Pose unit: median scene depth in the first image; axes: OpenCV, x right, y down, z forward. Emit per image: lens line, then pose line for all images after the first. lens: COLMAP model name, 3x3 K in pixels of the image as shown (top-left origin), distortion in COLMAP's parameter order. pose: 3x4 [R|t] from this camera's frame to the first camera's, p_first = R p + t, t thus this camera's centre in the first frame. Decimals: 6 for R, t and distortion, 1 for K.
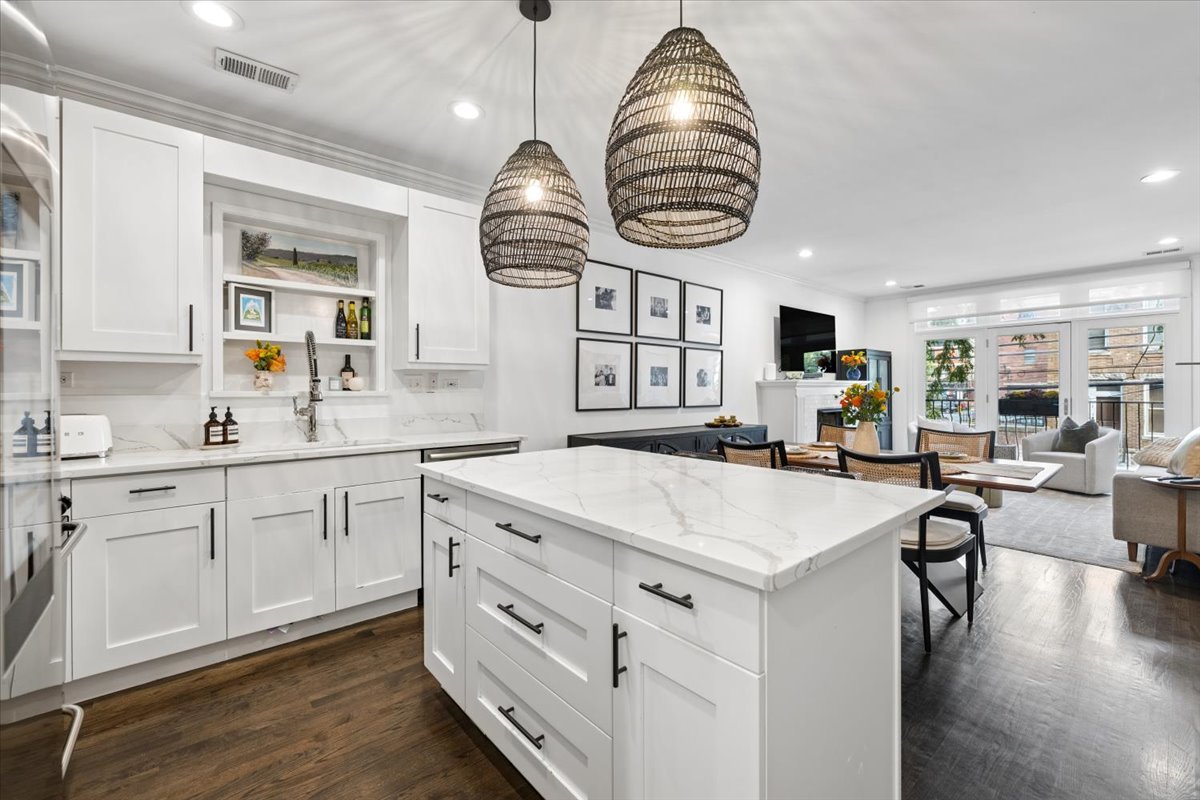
lens RADIAL K [[497.4, 0, 620.5], [0, 497.4, 393.7], [0, 0, 1]] dist [-0.007989, 0.000445]
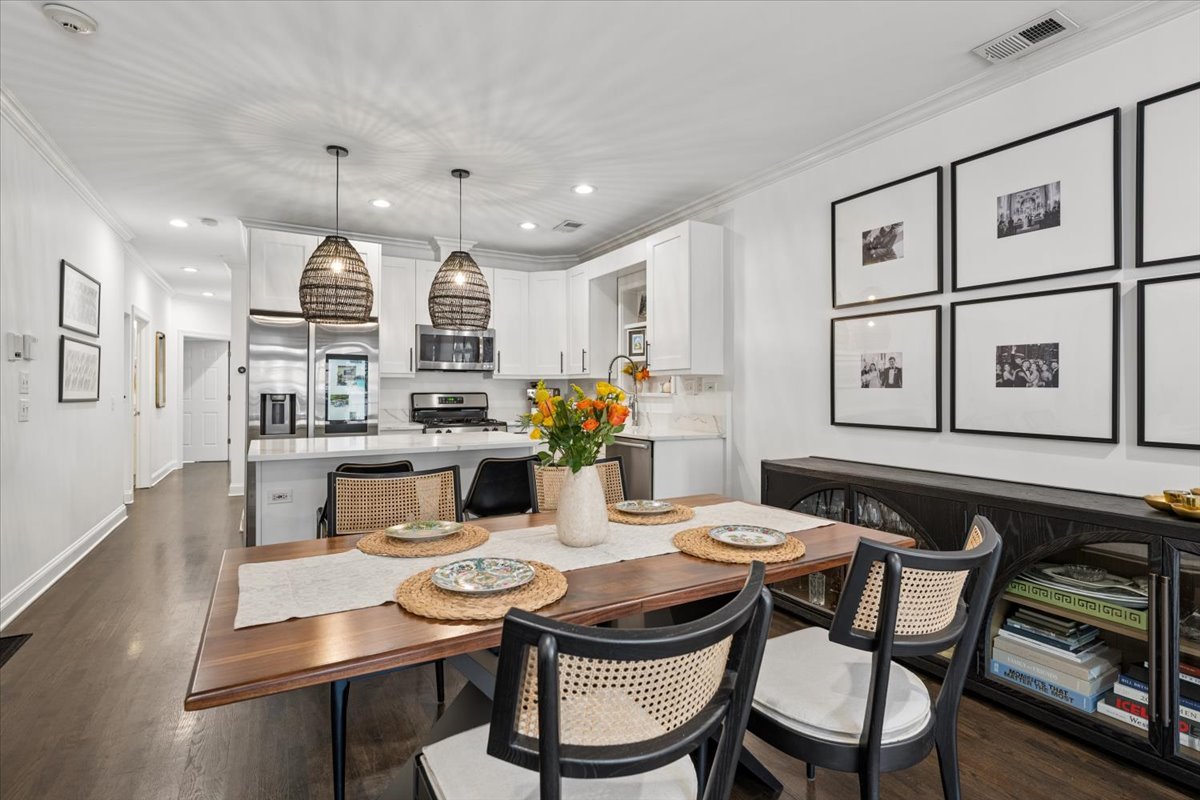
lens RADIAL K [[560.6, 0, 597.8], [0, 560.6, 391.0], [0, 0, 1]] dist [-0.002898, 0.000658]
pose [[-0.200469, 0.003822, -0.979693, 0.709514], [-0.009702, 0.999936, 0.005886, -0.012488], [0.979652, 0.010685, -0.200419, 0.796135]]
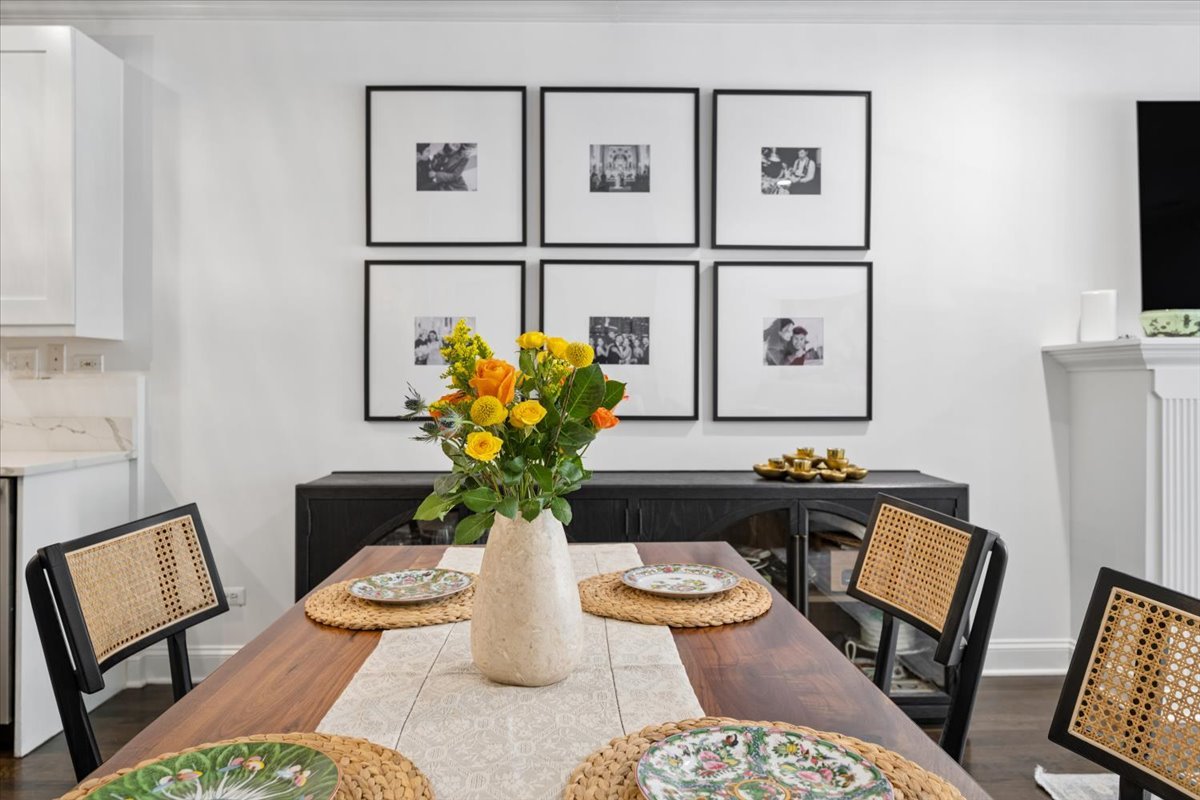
lens RADIAL K [[781.2, 0, 637.0], [0, 781.2, 381.9], [0, 0, 1]] dist [-0.005554, -0.001980]
pose [[0.760970, -0.003297, -0.648779, 0.544970], [-0.004456, 0.999937, -0.010308, 0.005508], [0.648772, 0.010736, 0.760907, 0.583913]]
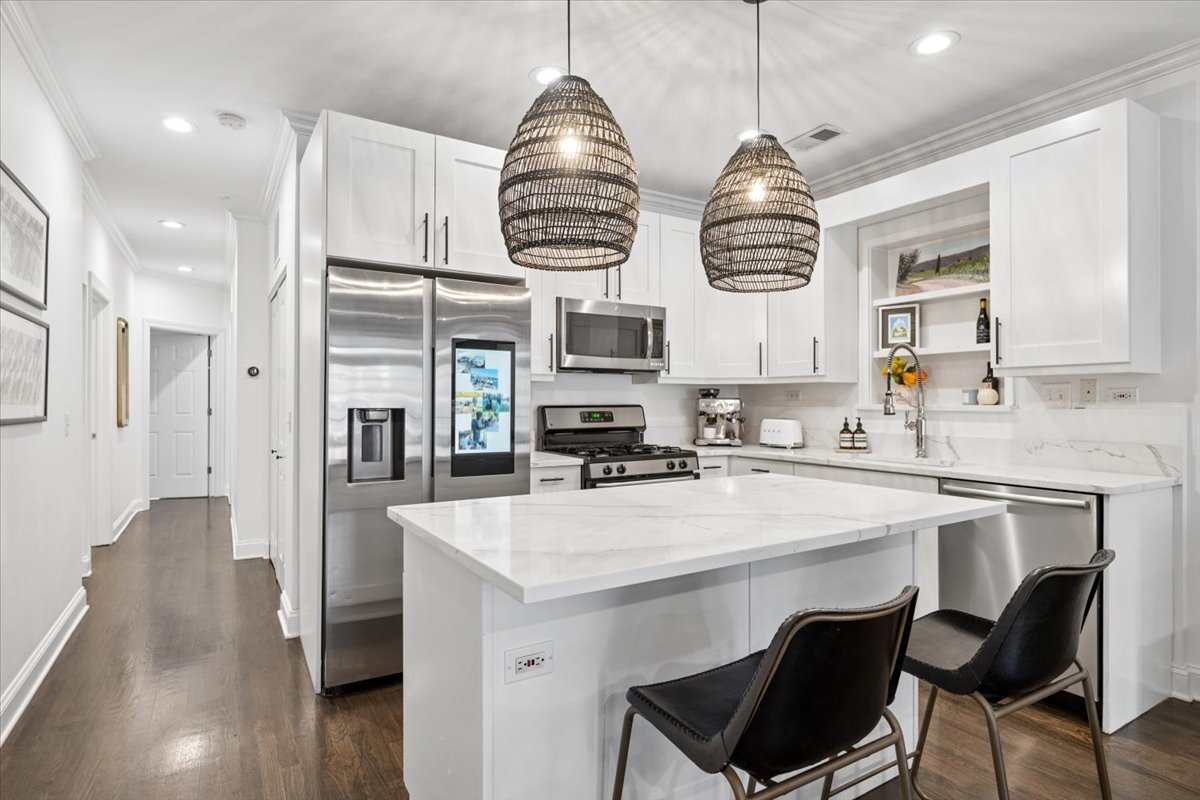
lens RADIAL K [[620.4, 0, 604.9], [0, 620.4, 402.6], [0, 0, 1]] dist [-0.001631, -0.000910]
pose [[-0.172824, 0.006660, -0.984930, 0.430479], [-0.008423, 0.999931, 0.008240, -0.009182], [0.984917, 0.009720, -0.172756, 0.390216]]
